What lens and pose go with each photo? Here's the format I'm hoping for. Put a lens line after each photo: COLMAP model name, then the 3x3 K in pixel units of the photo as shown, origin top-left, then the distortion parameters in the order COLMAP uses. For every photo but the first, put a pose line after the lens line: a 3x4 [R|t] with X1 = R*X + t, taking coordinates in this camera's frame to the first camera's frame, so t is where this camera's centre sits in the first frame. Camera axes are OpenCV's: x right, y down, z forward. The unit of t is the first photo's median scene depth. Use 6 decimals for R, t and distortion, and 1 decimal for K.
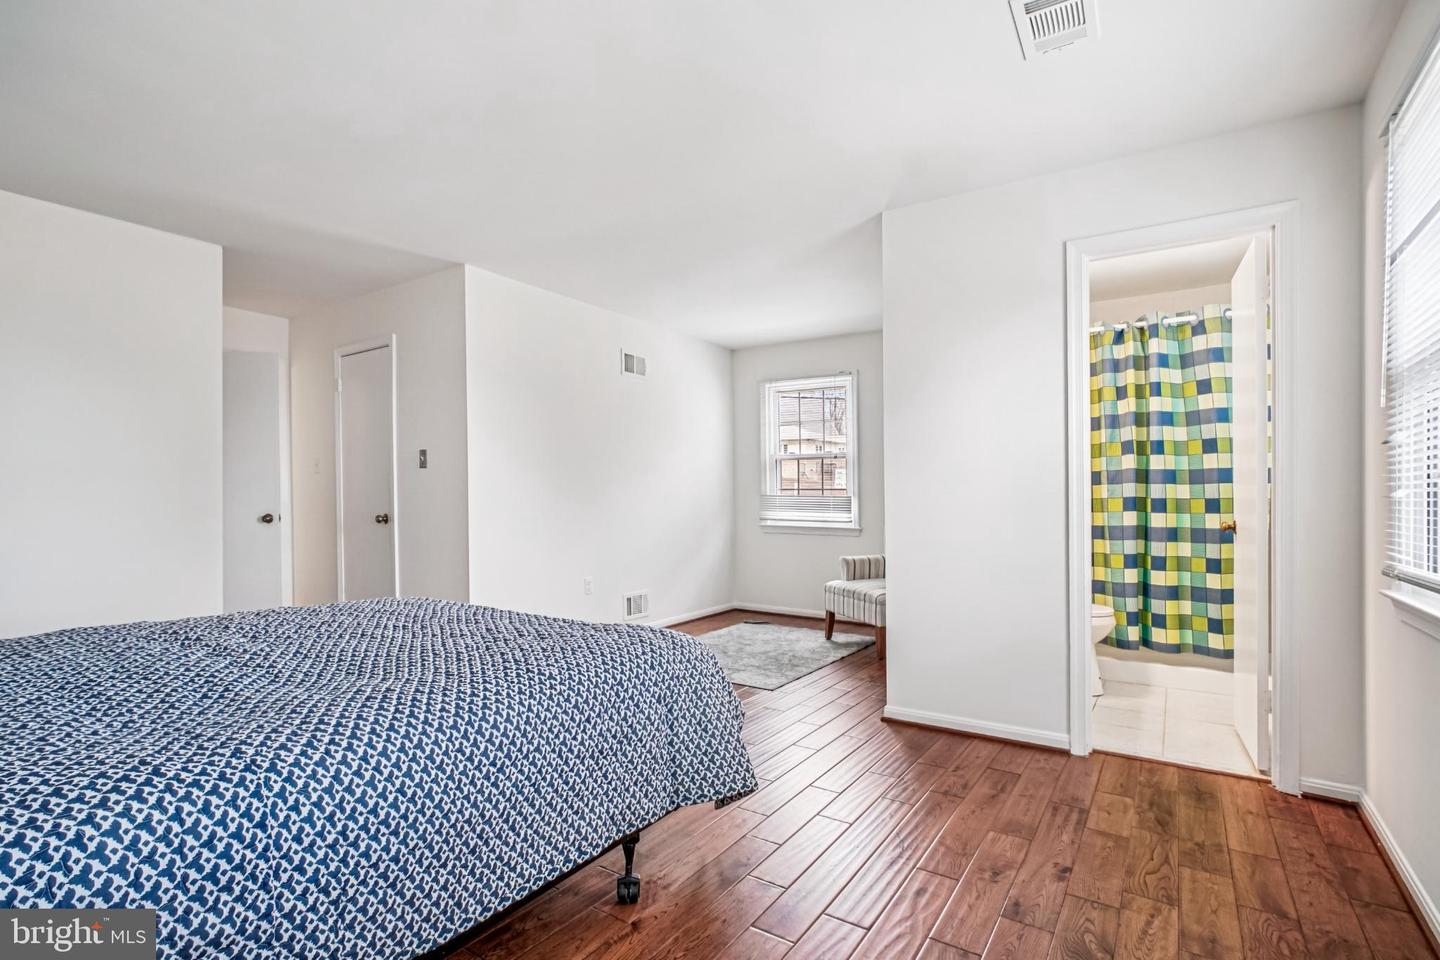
lens RADIAL K [[691.2, 0, 717.6], [0, 691.2, 495.1], [0, 0, 1]] dist [-0.002964, 0.002001]
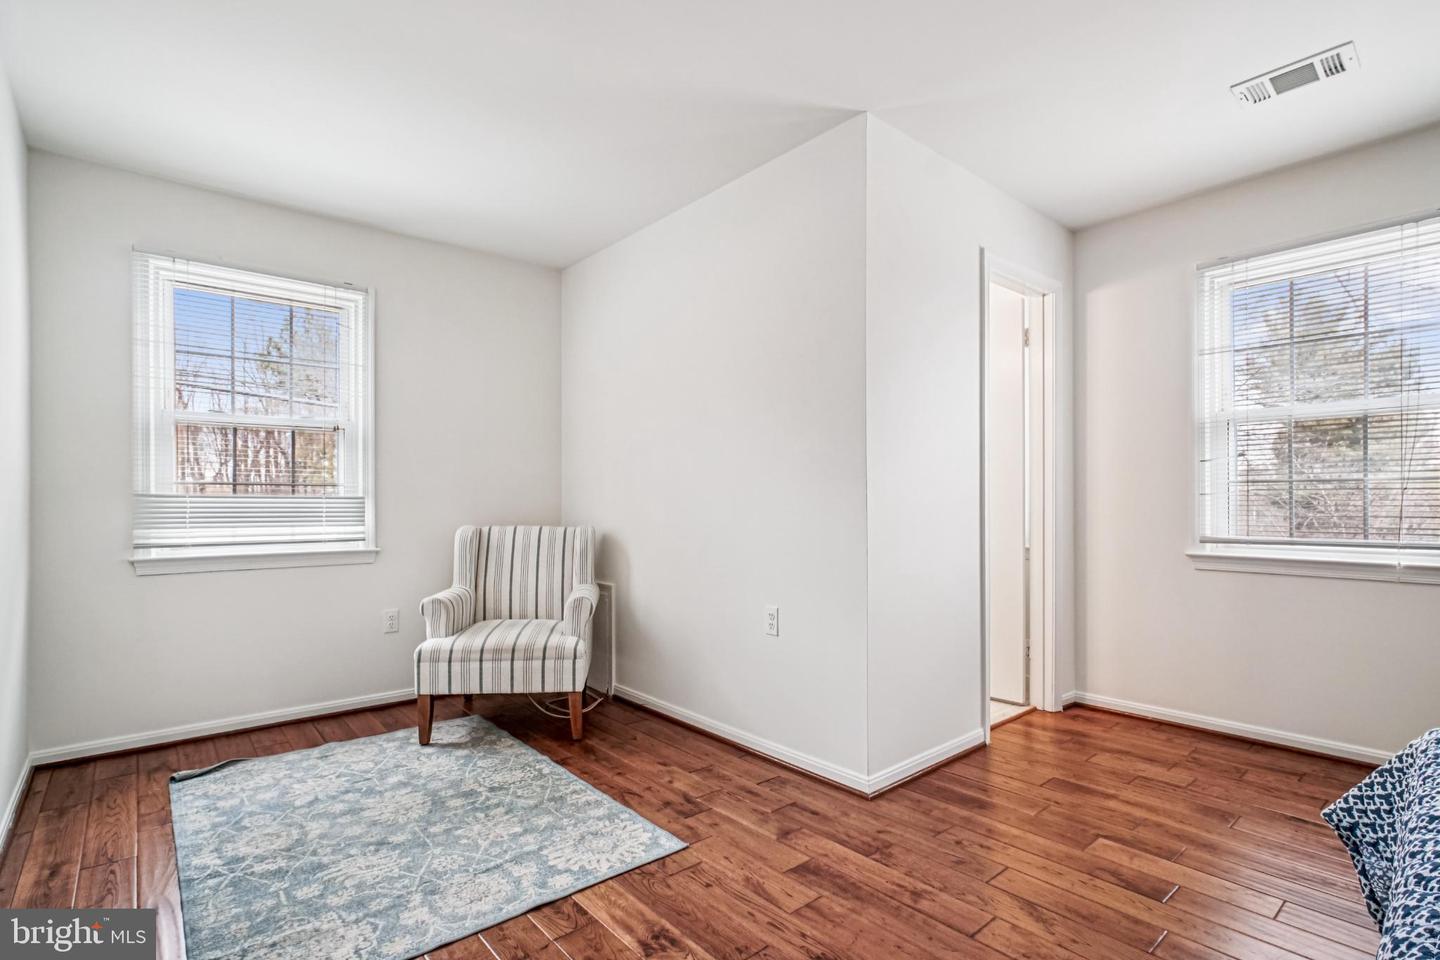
lens RADIAL K [[691.2, 0, 717.6], [0, 691.2, 495.1], [0, 0, 1]] dist [-0.002964, 0.002001]
pose [[0.276698, 0.004158, 0.960948, -0.355783], [0.001034, 0.999989, -0.004625, 0.003777], [-0.960956, 0.002273, 0.276691, 0.659103]]
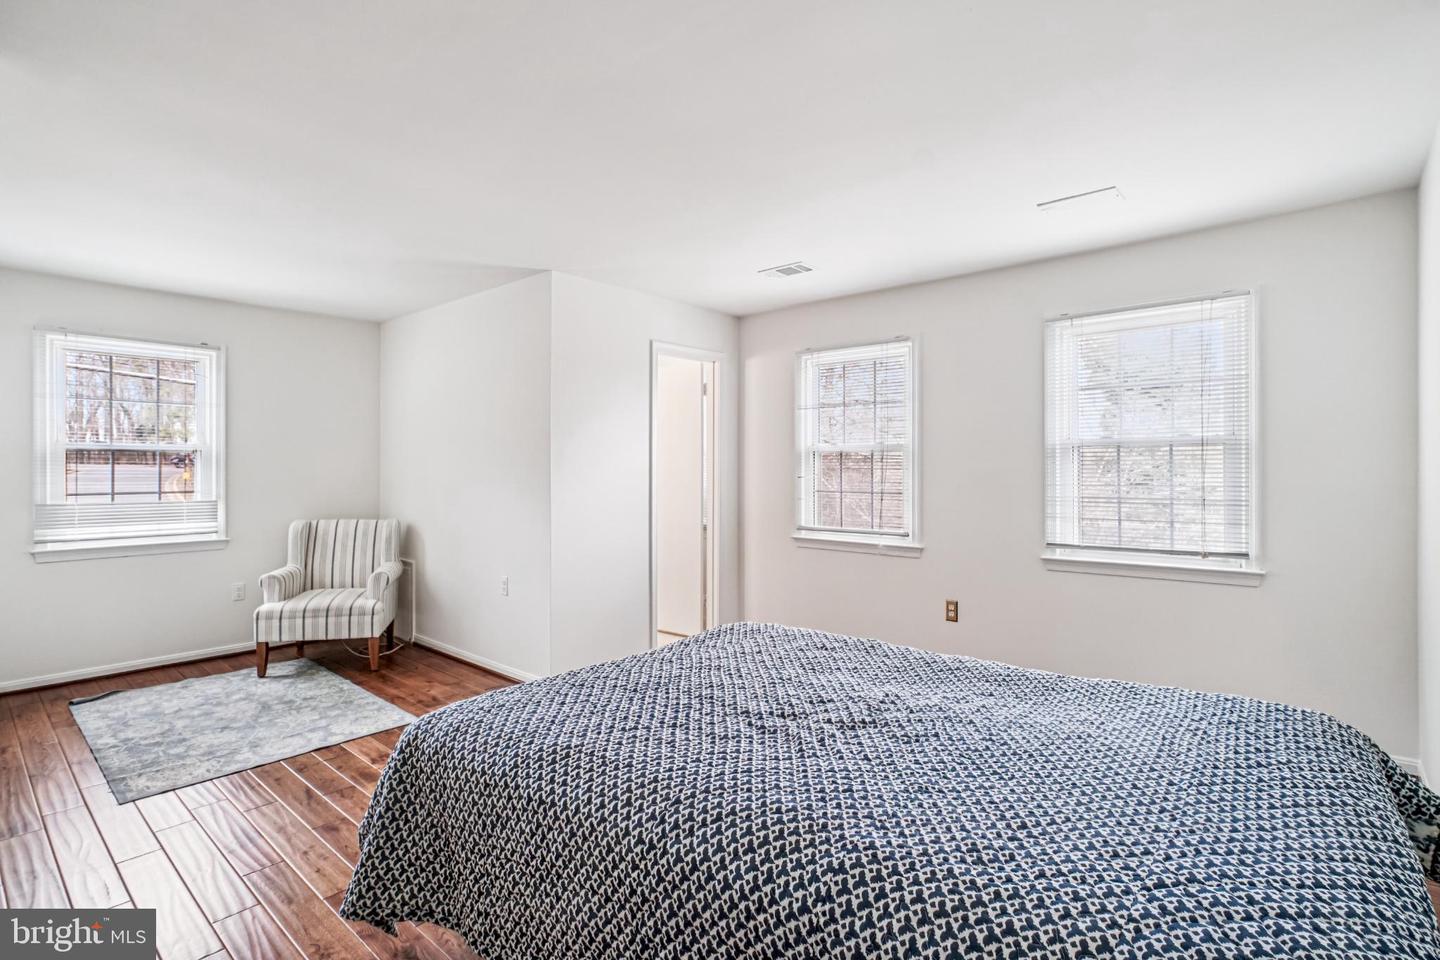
lens RADIAL K [[704.2, 0, 703.2], [0, 704.2, 459.5], [0, 0, 1]] dist [-0.002444, 0.012177]
pose [[0.154972, 0.001237, 0.987918, -0.643212], [-0.001459, 0.999998, -0.001023, -0.056001], [-0.987918, -0.001283, 0.154973, 0.379836]]
